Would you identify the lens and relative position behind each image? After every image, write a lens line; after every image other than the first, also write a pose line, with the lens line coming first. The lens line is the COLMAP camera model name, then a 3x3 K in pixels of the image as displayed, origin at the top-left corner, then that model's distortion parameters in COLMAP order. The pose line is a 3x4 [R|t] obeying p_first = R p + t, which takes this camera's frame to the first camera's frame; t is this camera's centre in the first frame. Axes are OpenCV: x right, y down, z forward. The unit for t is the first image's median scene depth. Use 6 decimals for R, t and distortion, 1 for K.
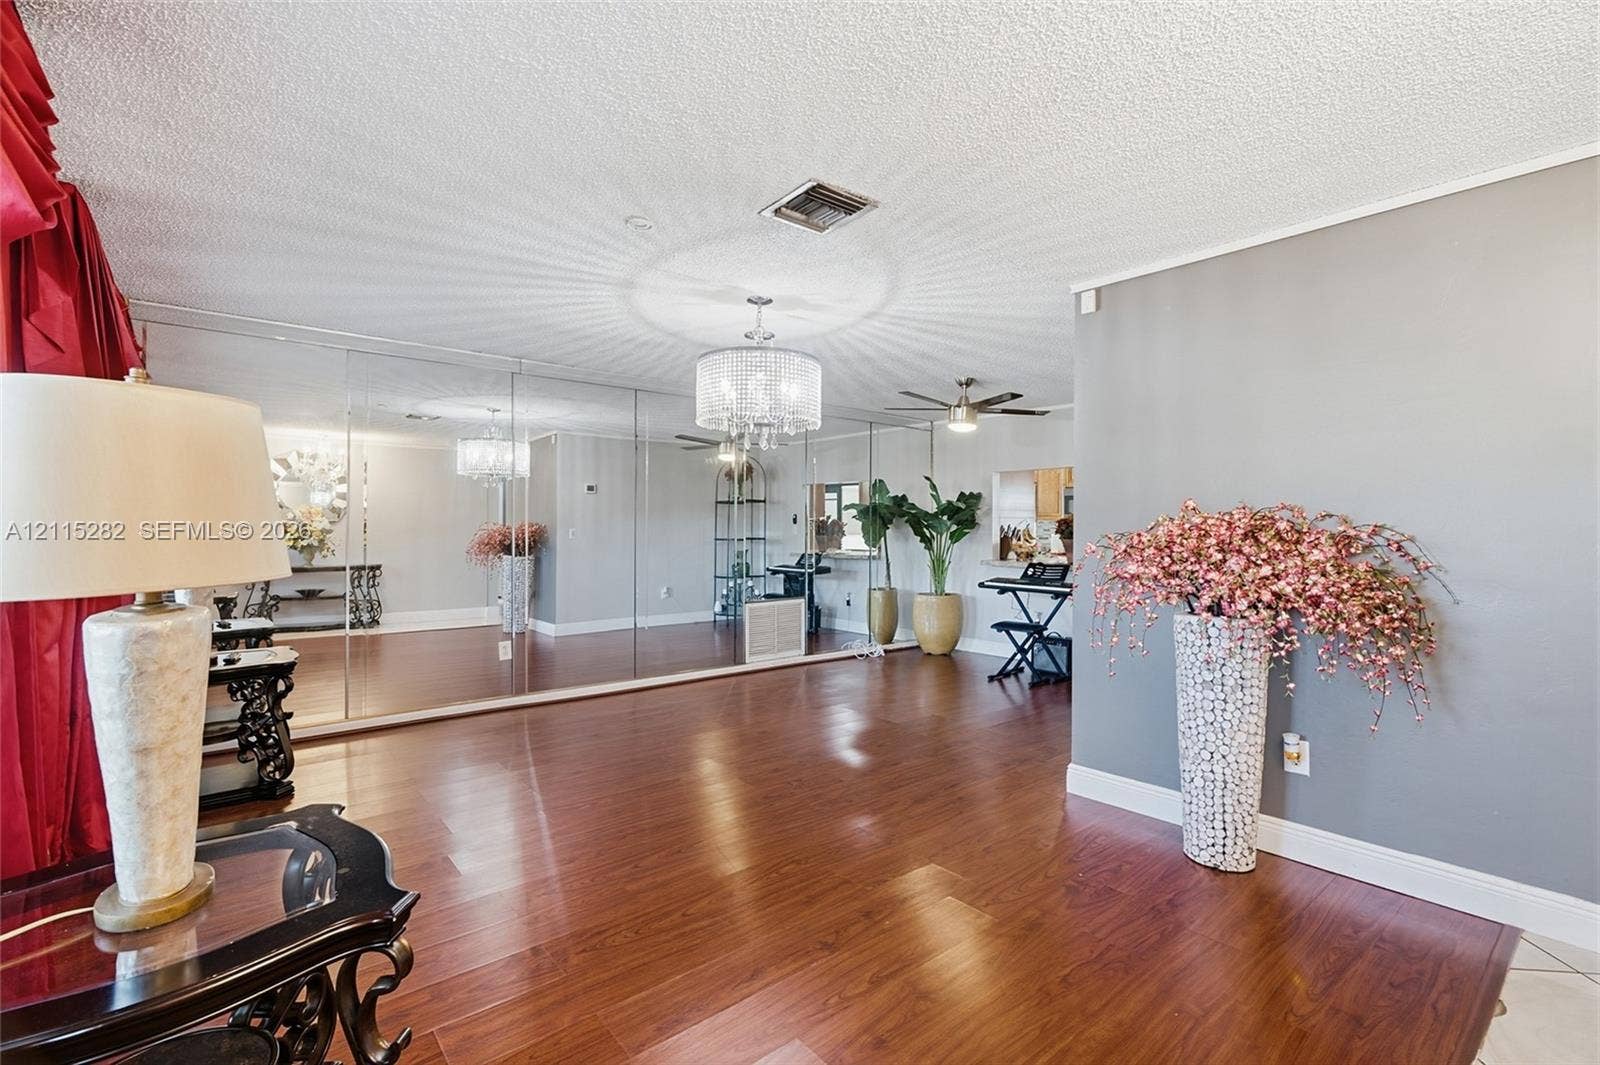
lens RADIAL K [[717.2, 0, 799.7], [0, 717.2, 530.0], [0, 0, 1]] dist [-0.002902, 0.002489]
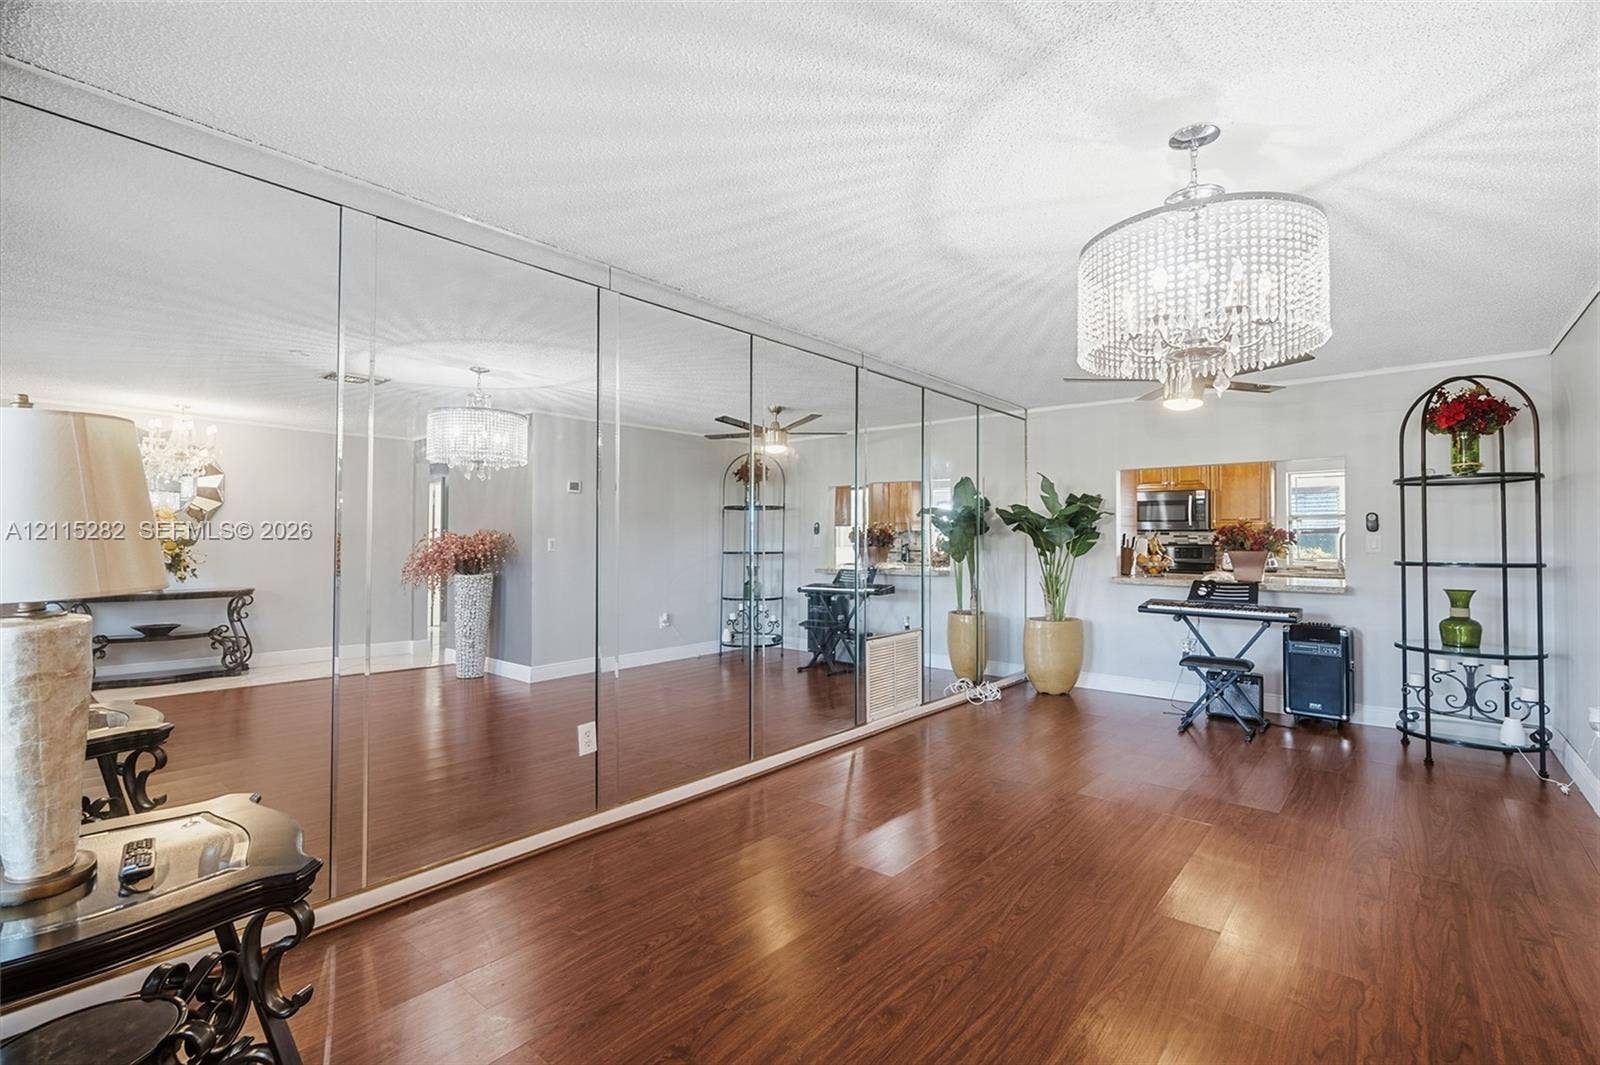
lens RADIAL K [[717.2, 0, 801.2], [0, 717.2, 531.6], [0, 0, 1]] dist [-0.002902, 0.002489]
pose [[0.984047, 0.001549, 0.177902, -0.199746], [0.001000, 0.999898, -0.014236, 0.001075], [-0.177906, 0.014187, 0.983945, 0.213297]]
